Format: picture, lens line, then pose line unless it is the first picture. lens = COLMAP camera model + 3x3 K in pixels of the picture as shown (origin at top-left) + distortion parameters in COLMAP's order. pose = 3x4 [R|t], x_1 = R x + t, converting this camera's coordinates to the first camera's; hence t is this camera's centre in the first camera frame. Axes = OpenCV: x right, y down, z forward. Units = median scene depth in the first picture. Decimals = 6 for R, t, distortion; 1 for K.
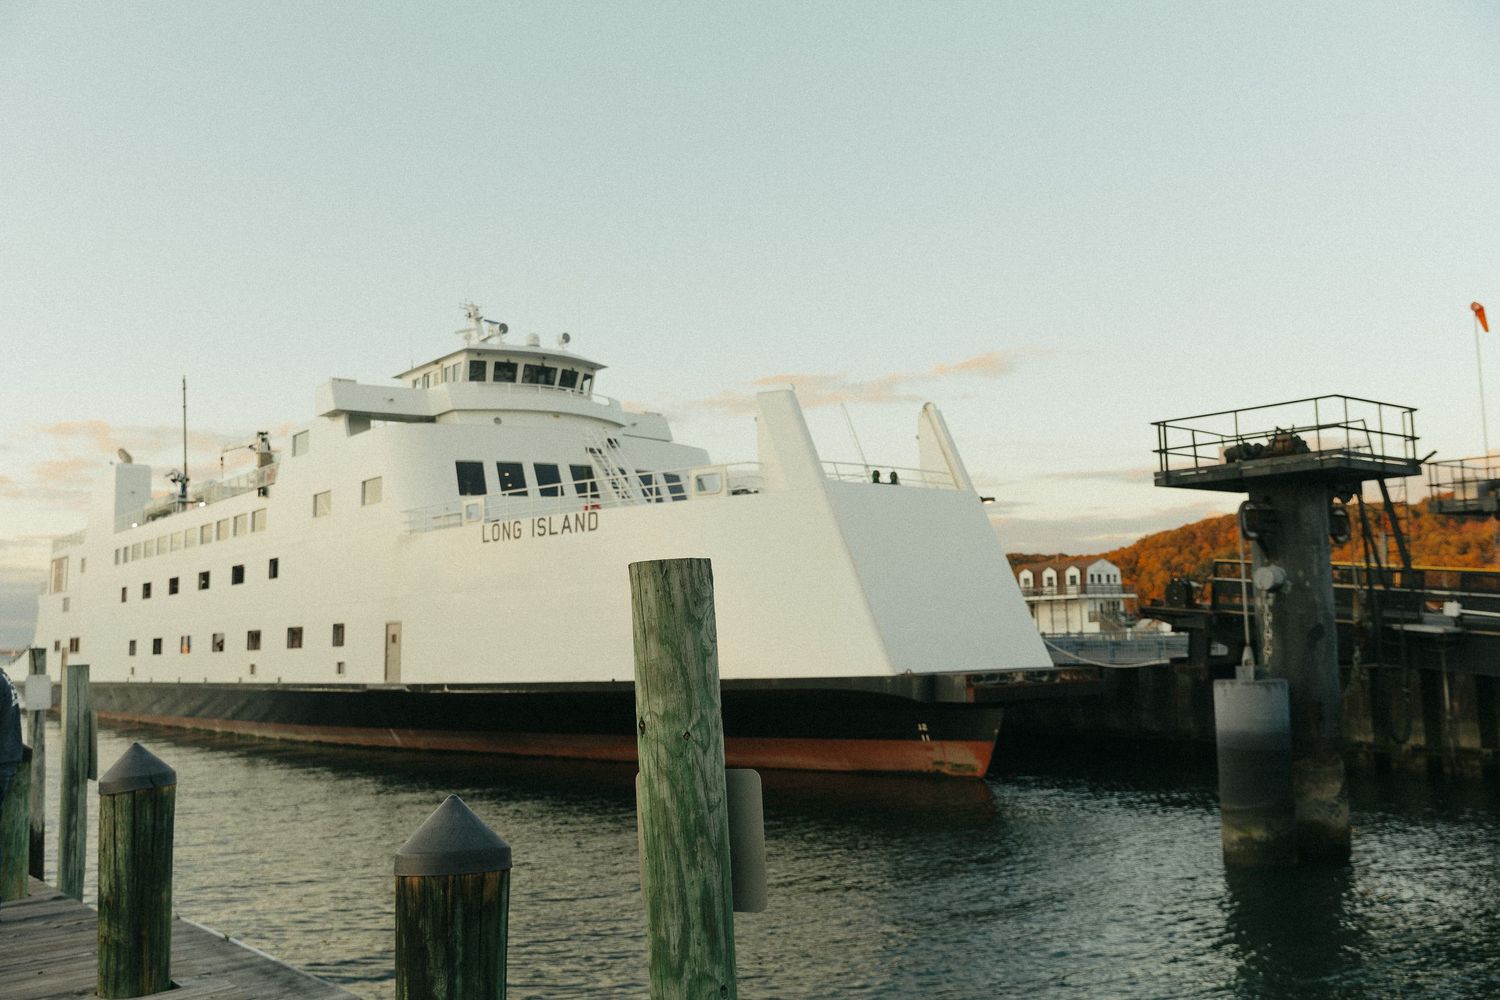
lens RADIAL K [[1332.6, 0, 748.0], [0, 1332.6, 501.9], [0, 0, 1]] dist [0.009906, -0.007786]
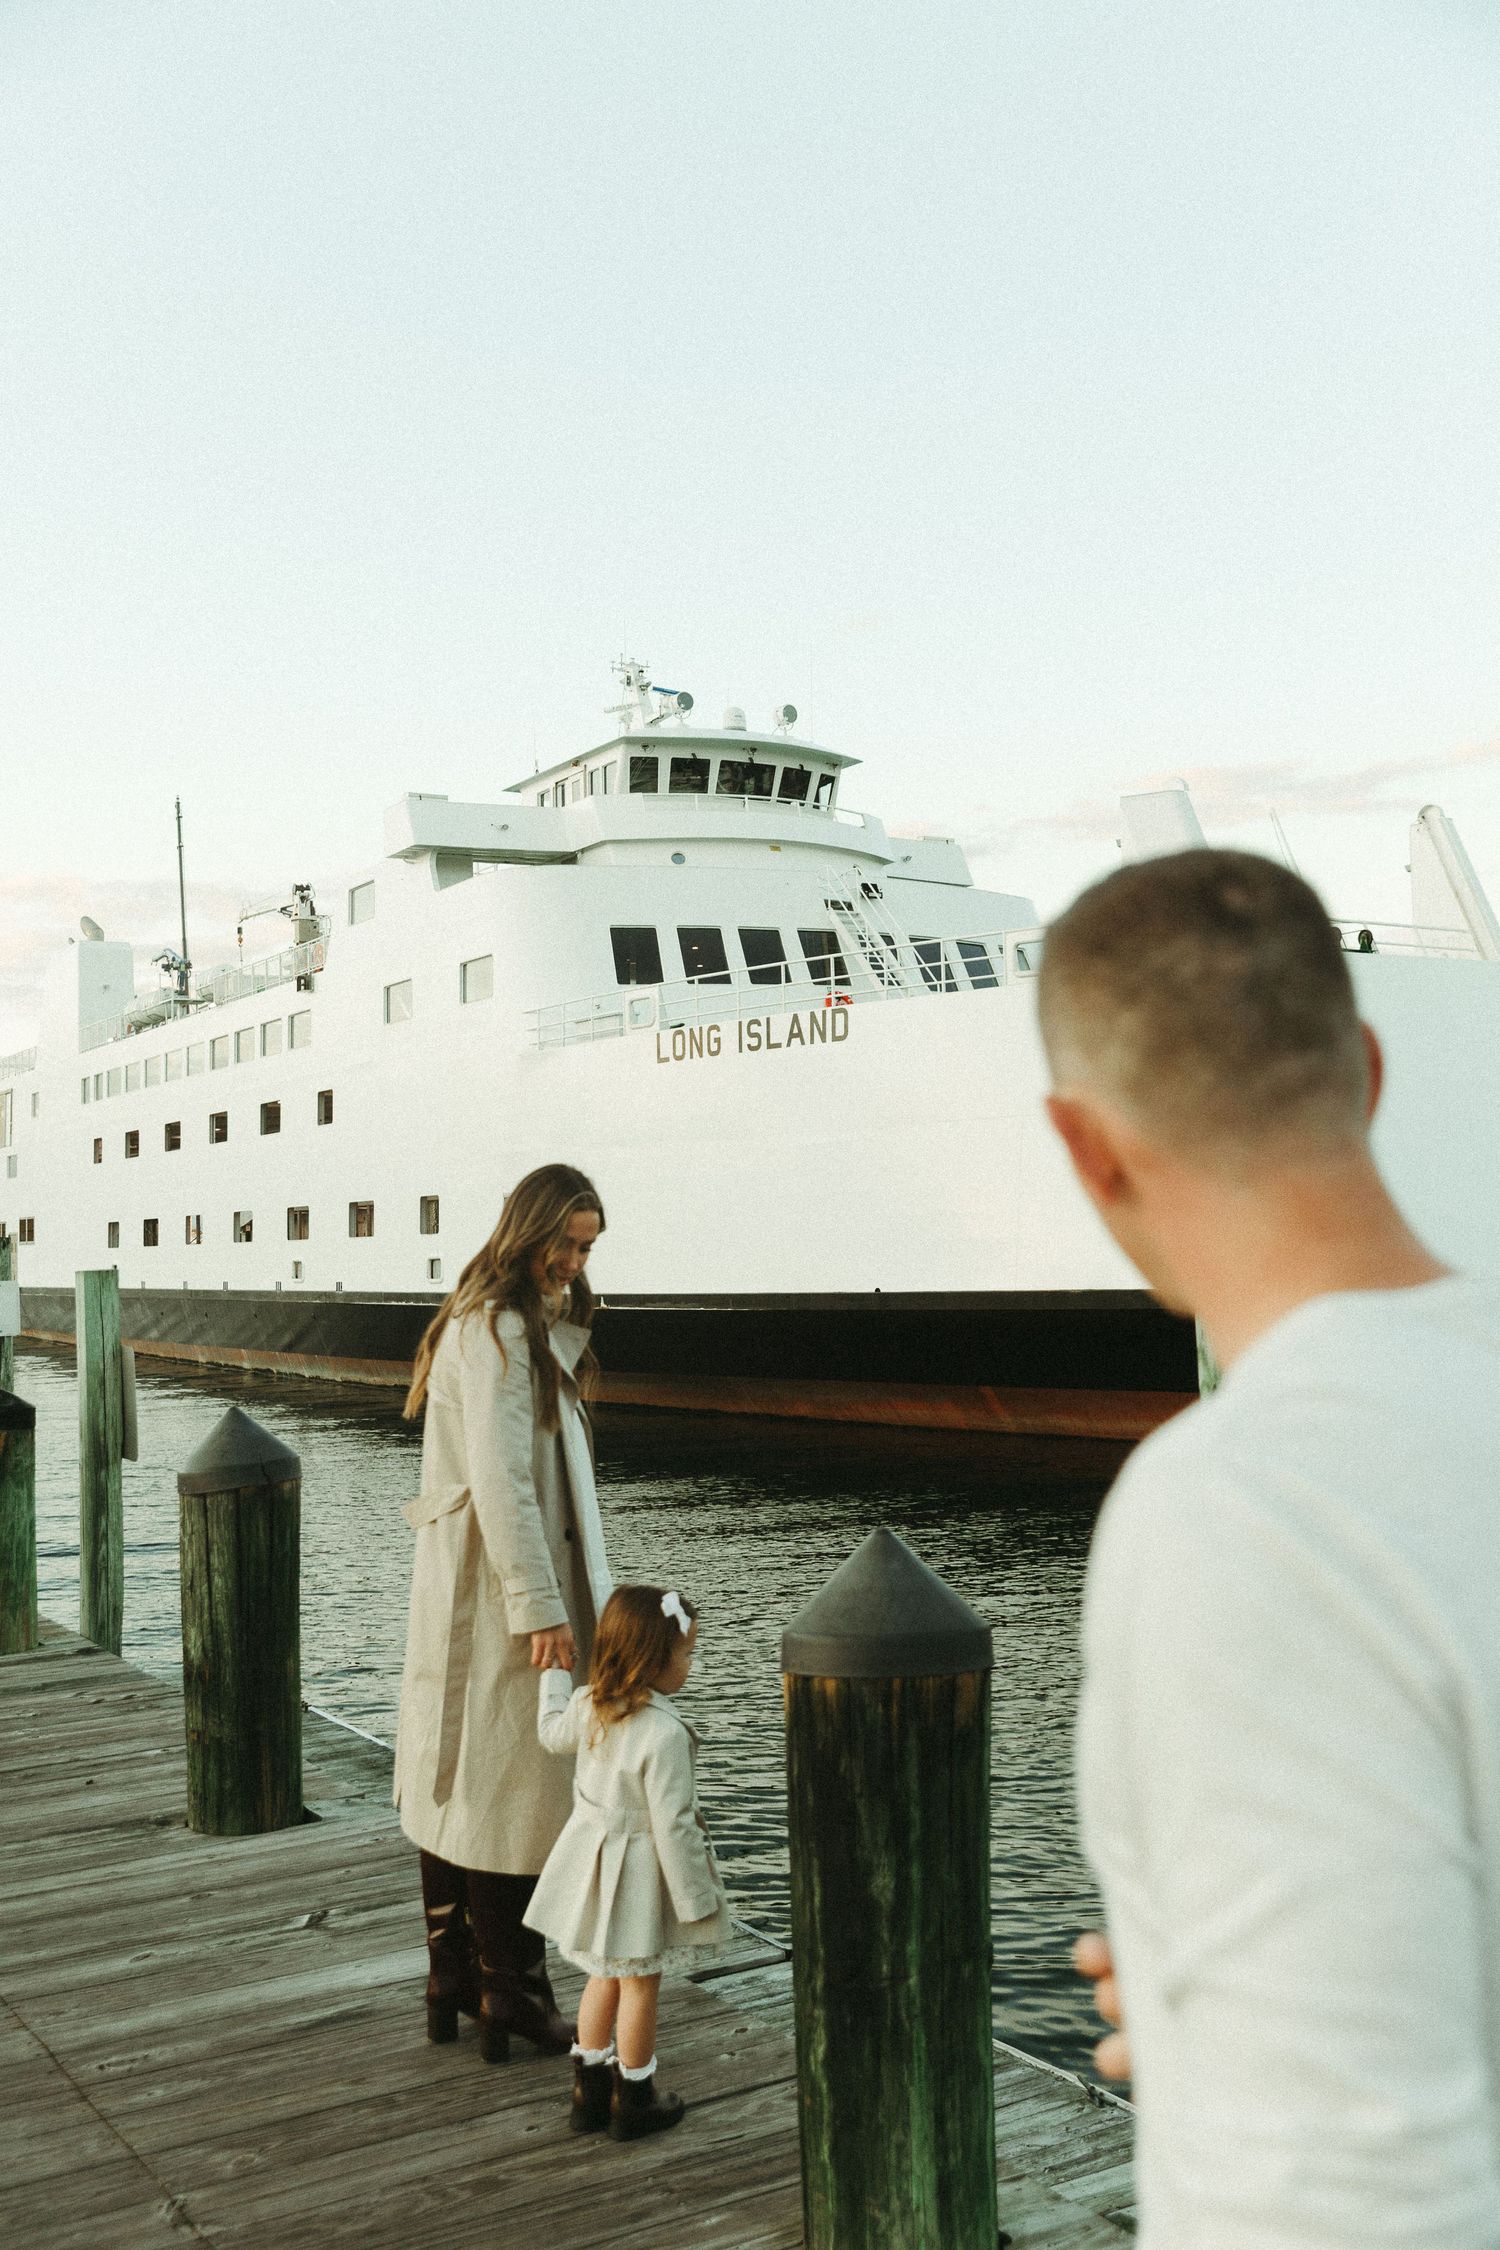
lens RADIAL K [[2253.1, 0, 739.8], [0, 2253.1, 1138.5], [0, 0, 1]] dist [0.025330, 0.000000]
pose [[0.987434, -0.004660, -0.157965, -0.001752], [0.014998, 0.997817, 0.064314, 0.000024], [0.157321, -0.065875, 0.985348, 0.001339]]
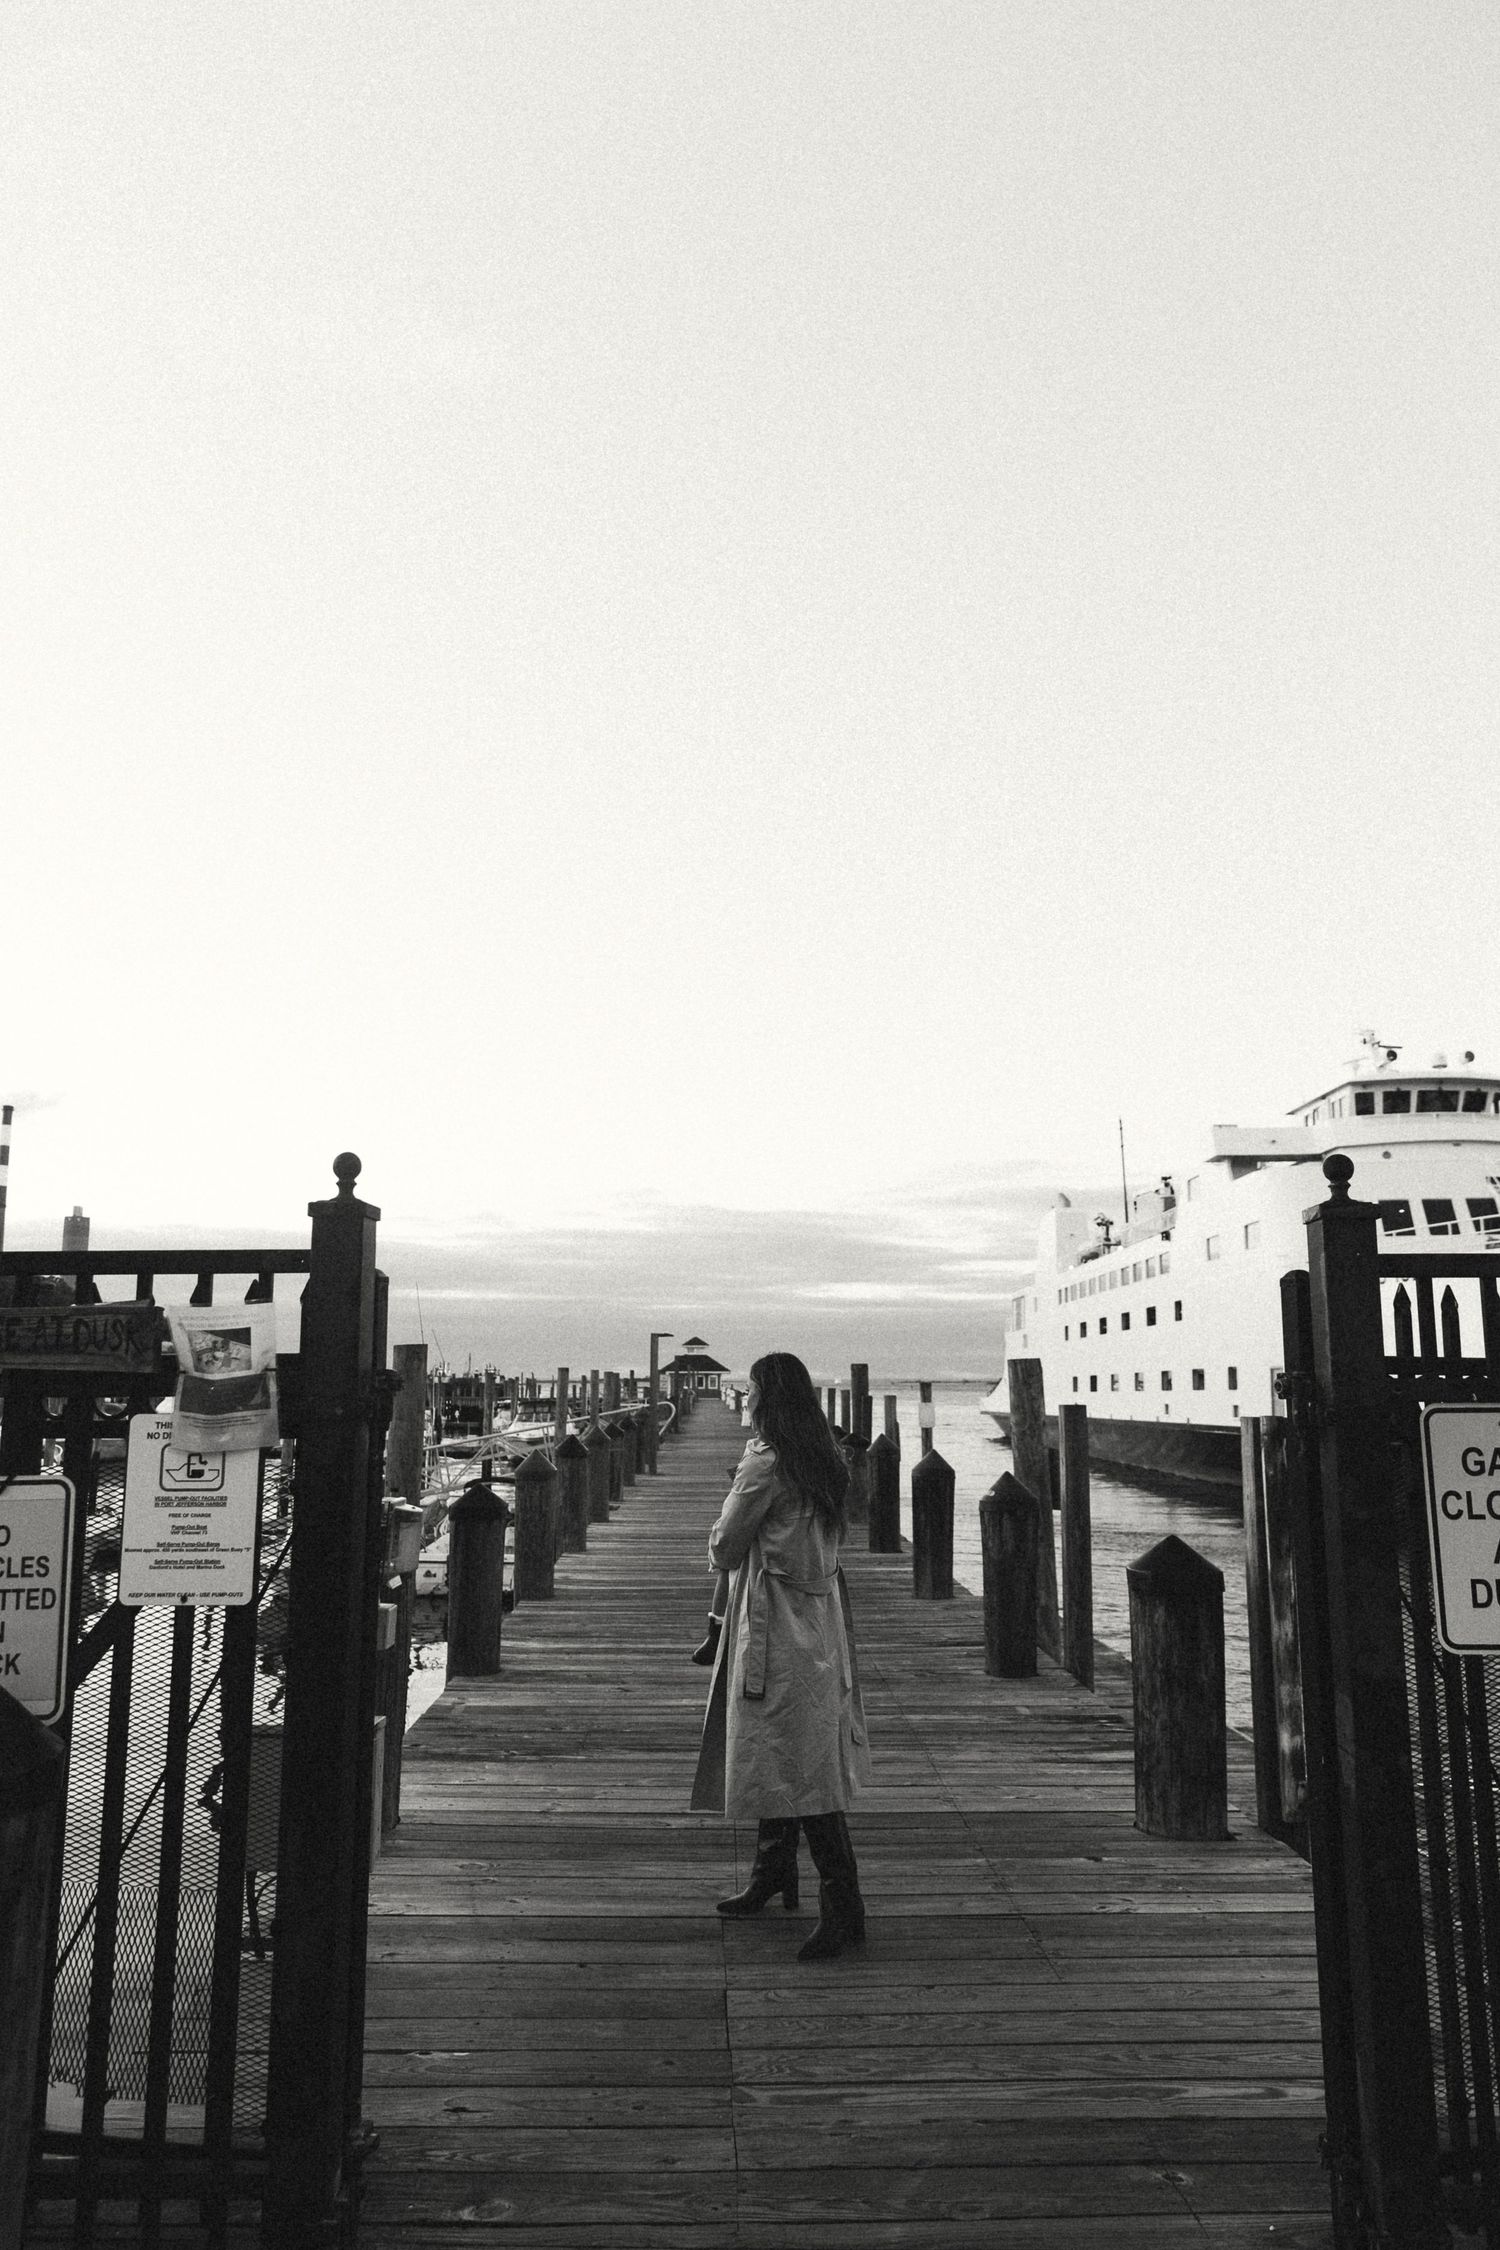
lens RADIAL K [[1477.0, 0, 746.3], [0, 1477.0, 1128.0], [0, 0, 1]] dist [0.008658, -0.006184]
pose [[0.775559, -0.078731, -0.626346, 0.128475], [0.037659, 0.996195, -0.078591, -0.015510], [0.630150, 0.037364, 0.775574, -0.113047]]
